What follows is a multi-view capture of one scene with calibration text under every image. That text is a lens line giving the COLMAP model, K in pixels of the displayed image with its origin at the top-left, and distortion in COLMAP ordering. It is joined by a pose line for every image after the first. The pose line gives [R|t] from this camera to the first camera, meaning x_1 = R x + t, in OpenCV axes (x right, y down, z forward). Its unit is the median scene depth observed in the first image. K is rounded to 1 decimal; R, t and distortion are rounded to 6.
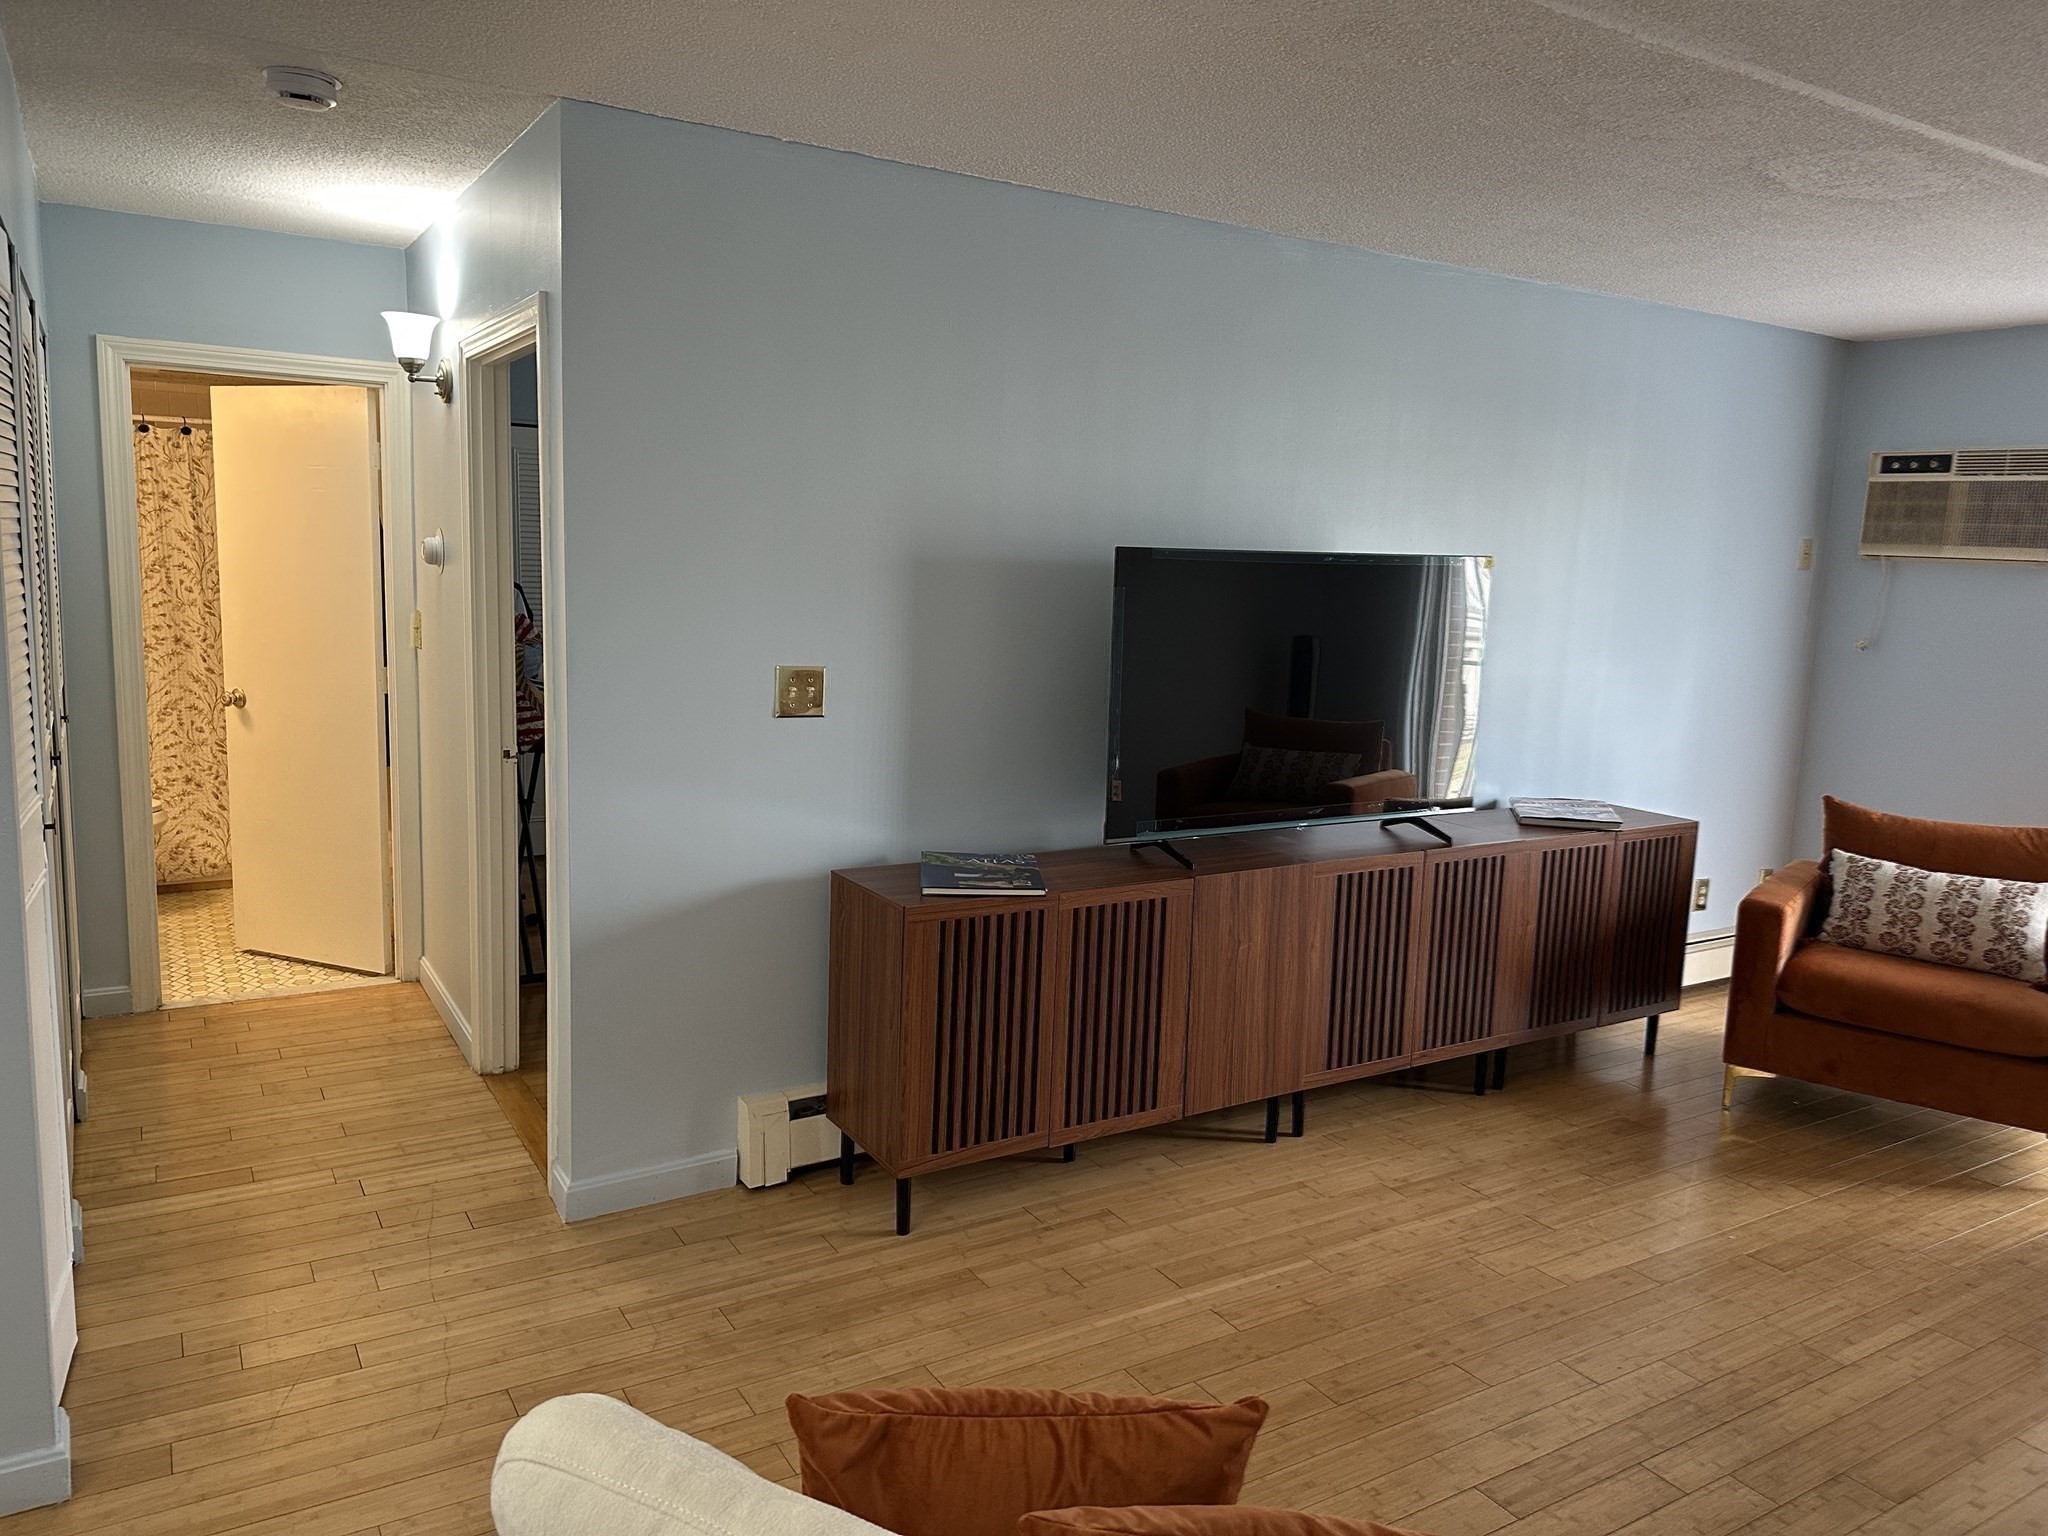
lens RADIAL K [[1448.2, 0, 1021.8], [0, 1448.2, 749.1], [0, 0, 1]] dist [0.043287, -0.054843]
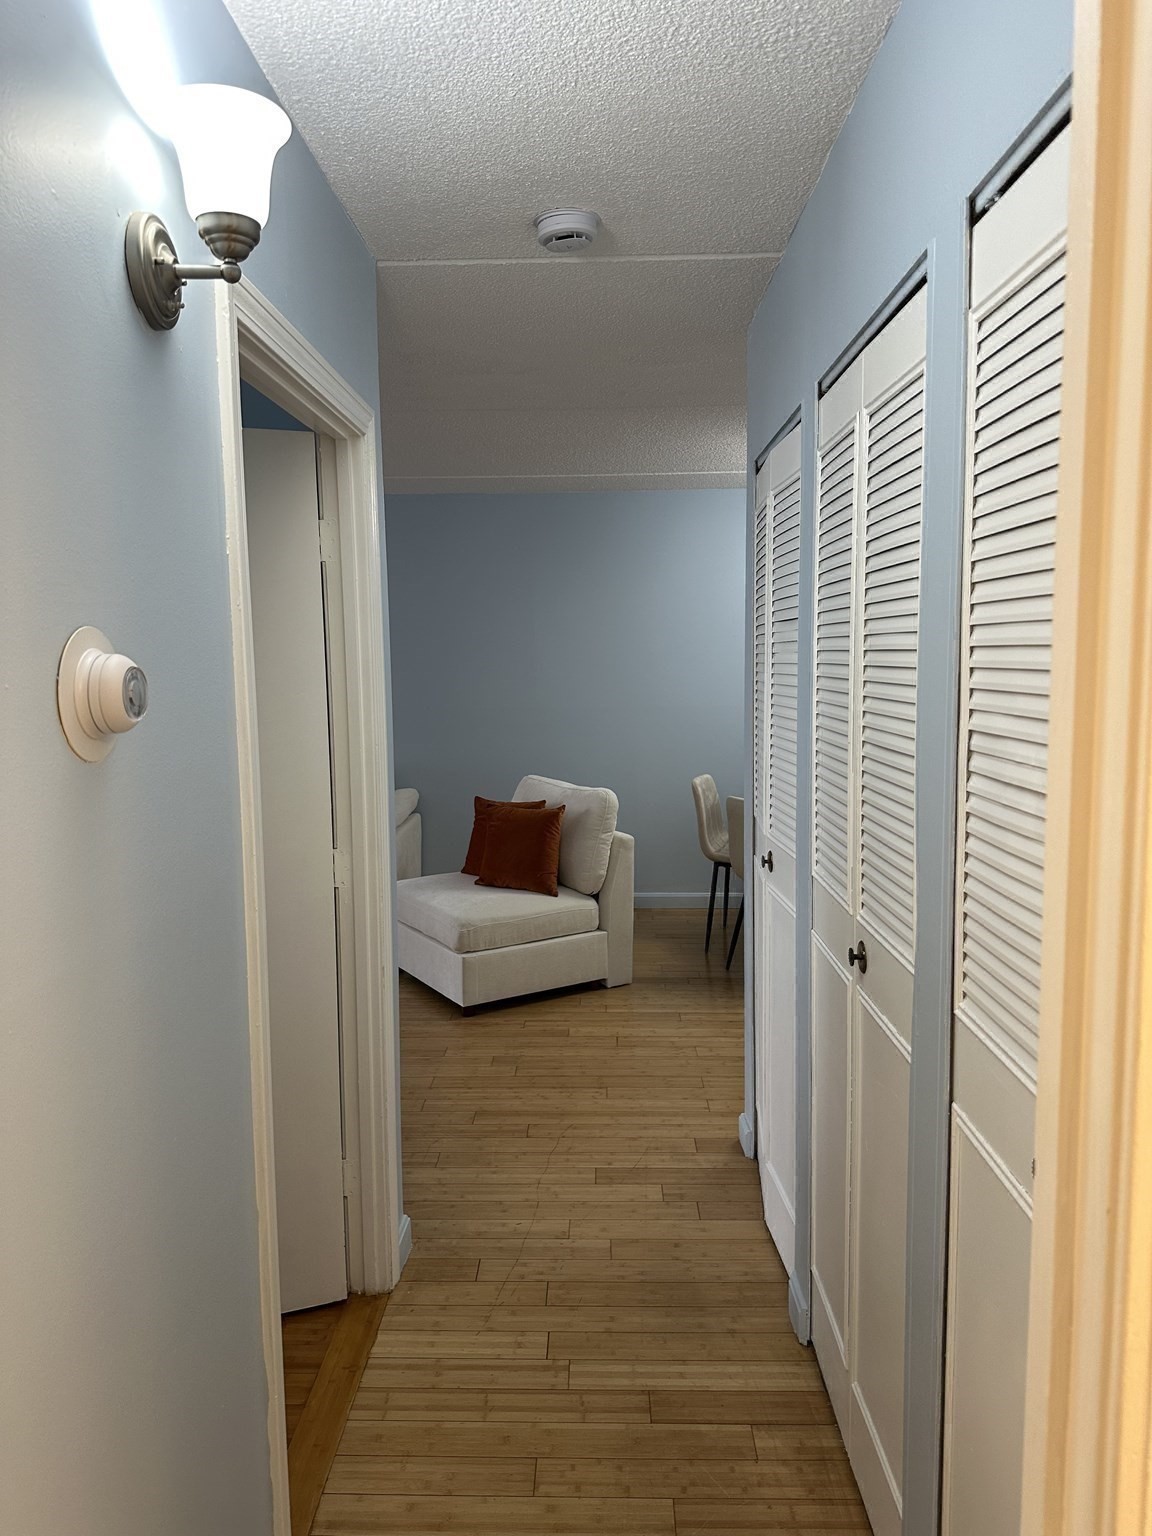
lens RADIAL K [[1027.4, 0, 576.0], [0, 1027.4, 768.0], [0, 0, 1]] dist [-0.068853, -0.006023]
pose [[-0.841667, -0.087682, 0.532831, -0.774366], [0.051436, 0.969225, 0.240744, -0.210896], [-0.537542, 0.230033, -0.811255, 1.421015]]
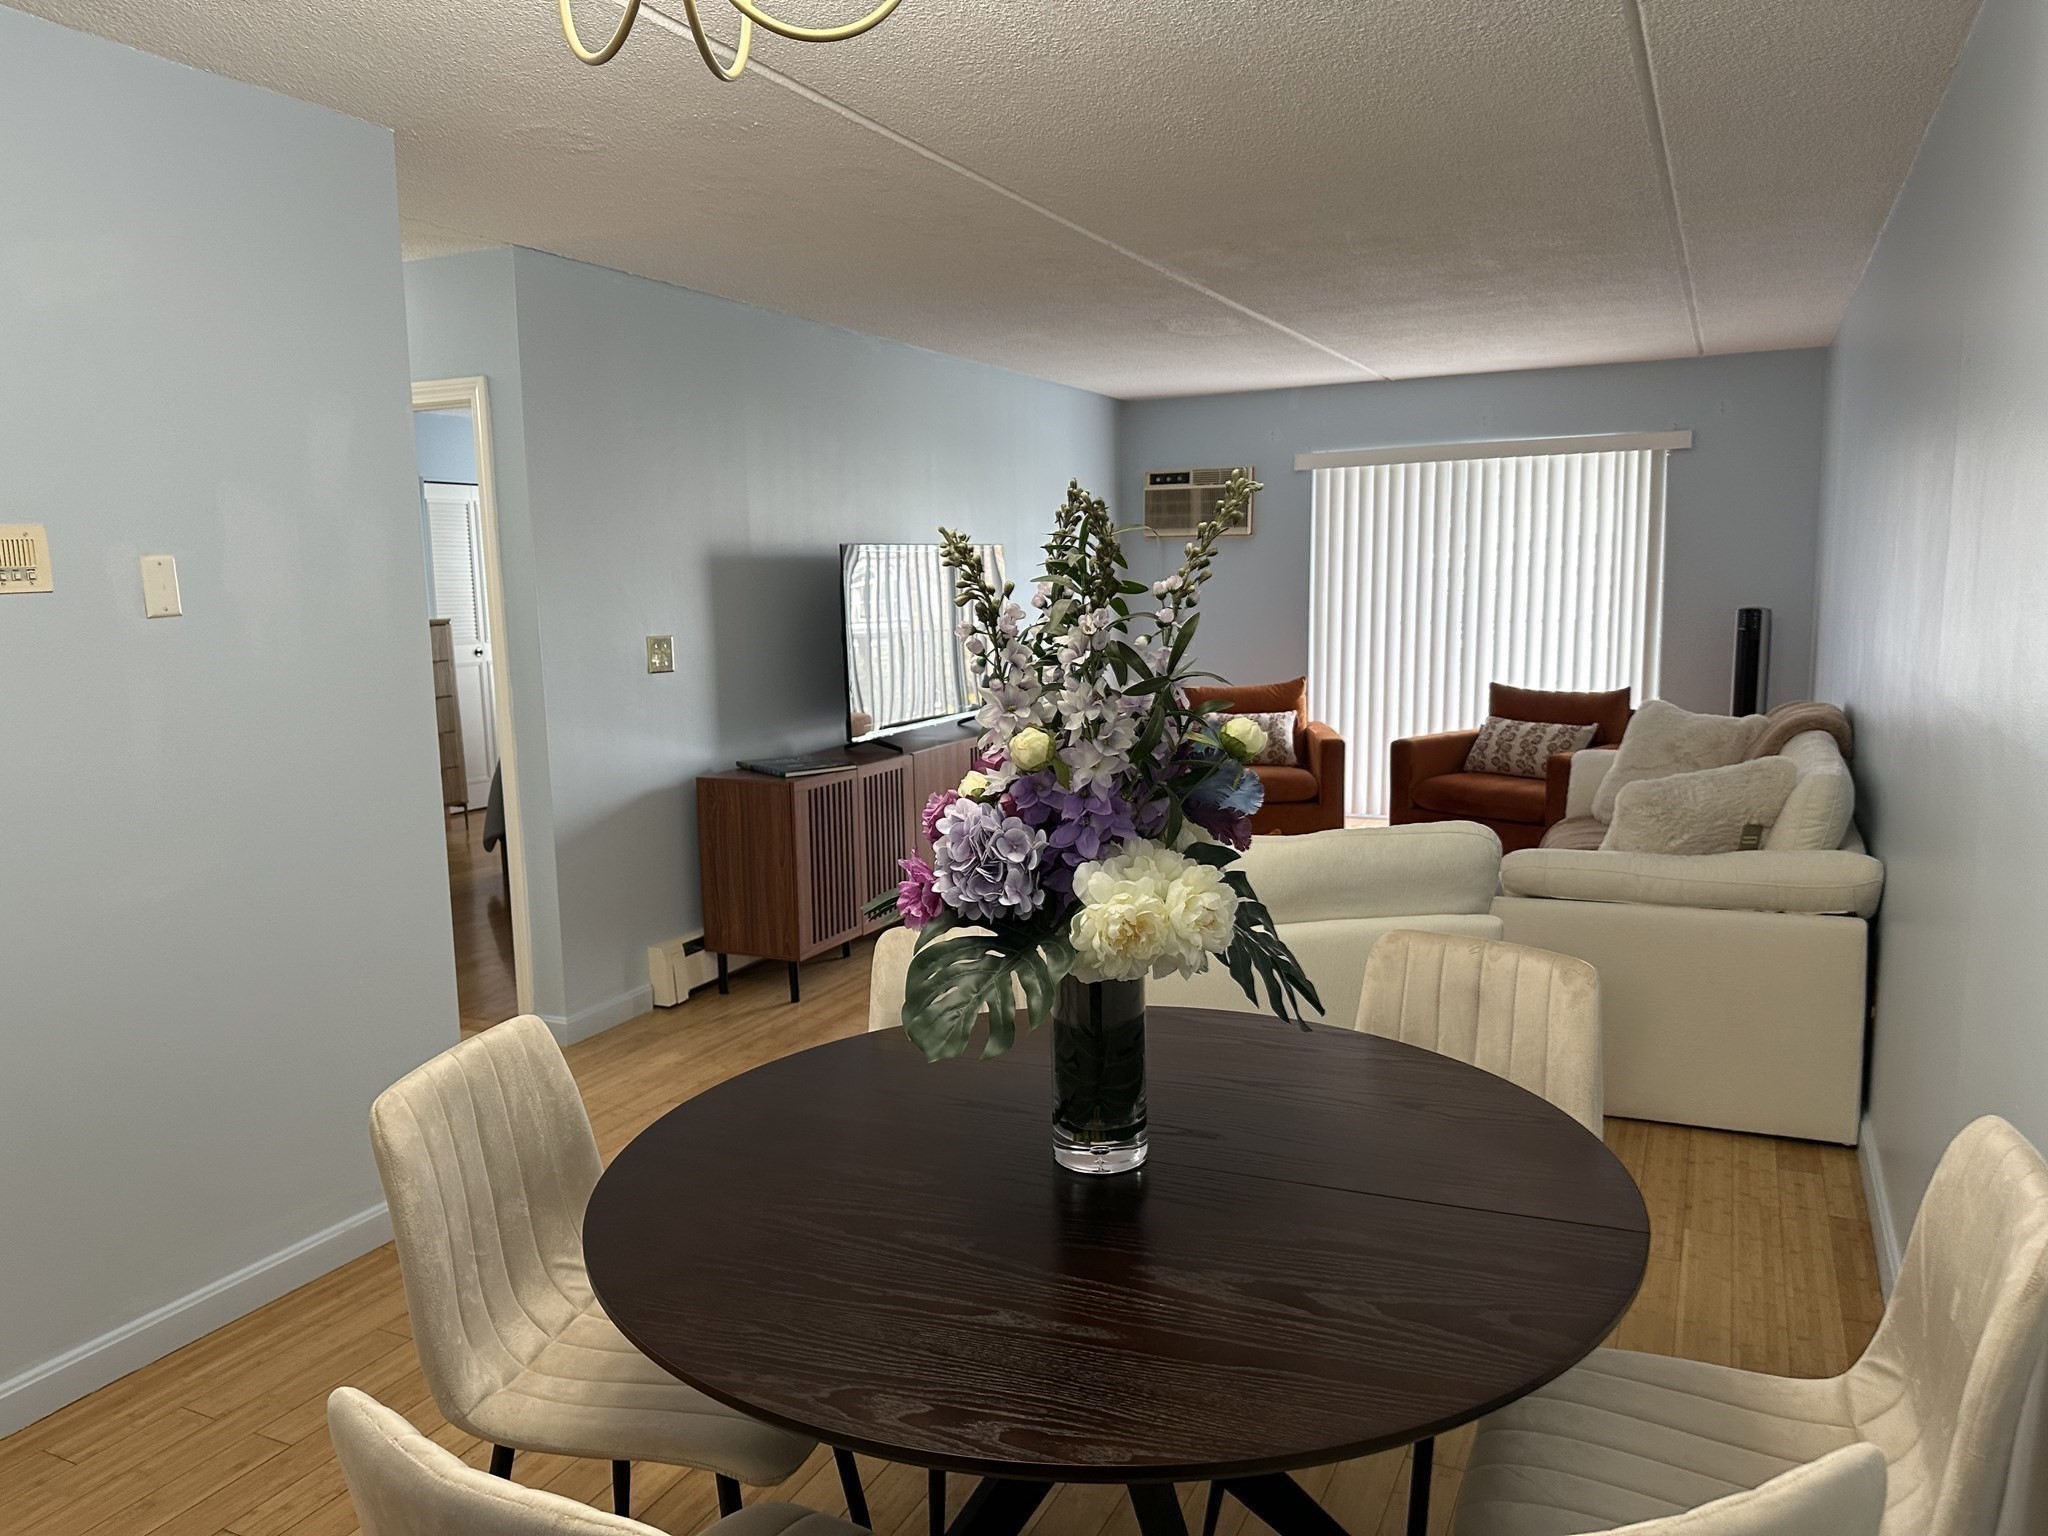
lens RADIAL K [[1429.7, 0, 1053.8], [0, 1429.7, 773.6], [0, 0, 1]] dist [0.100459, -0.154650]
pose [[0.830902, -0.131636, 0.540624, -0.612298], [0.125887, 0.990893, 0.047793, 0.056366], [-0.541992, 0.028346, 0.839906, -0.397404]]
